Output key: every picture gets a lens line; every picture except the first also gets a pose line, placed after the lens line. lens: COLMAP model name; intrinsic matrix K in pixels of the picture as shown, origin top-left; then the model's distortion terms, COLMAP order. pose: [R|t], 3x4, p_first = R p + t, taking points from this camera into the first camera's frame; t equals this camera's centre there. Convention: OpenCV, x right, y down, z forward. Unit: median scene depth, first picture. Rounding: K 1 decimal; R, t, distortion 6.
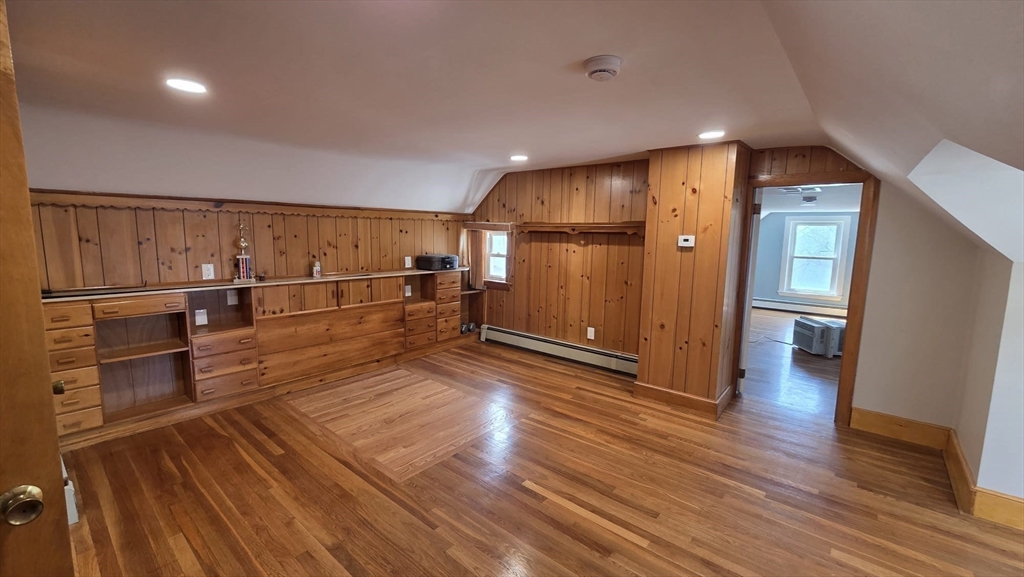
lens RADIAL K [[418.4, 0, 510.2], [0, 418.4, 284.7], [0, 0, 1]] dist [0.001173, -0.001368]
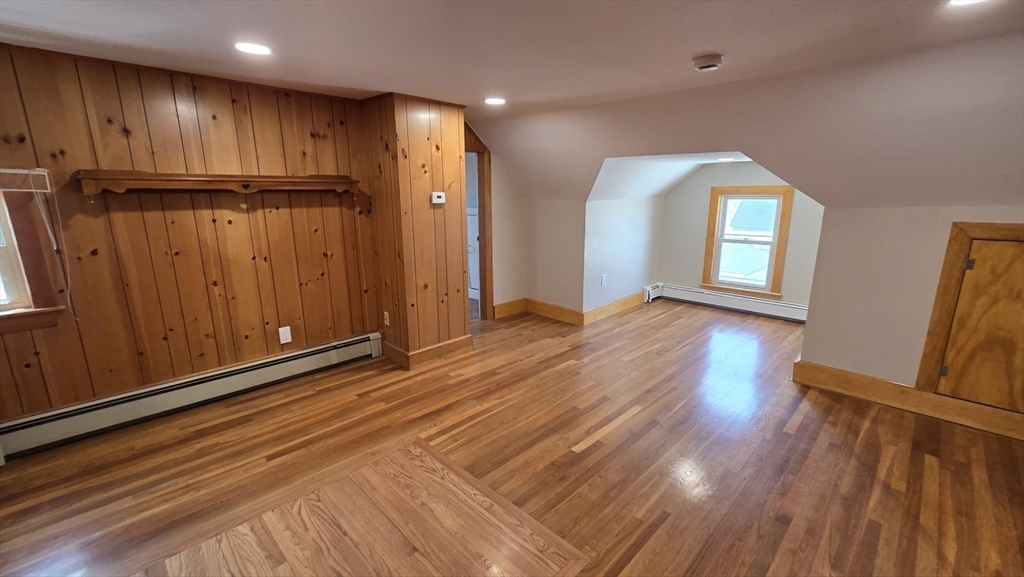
lens RADIAL K [[418.4, 0, 515.1], [0, 418.4, 290.4], [0, 0, 1]] dist [0.001173, -0.001368]
pose [[0.089862, -0.242209, 0.966054, -0.490348], [0.127879, 0.964755, 0.229988, -0.078428], [-0.987710, 0.102871, 0.117668, 0.579195]]
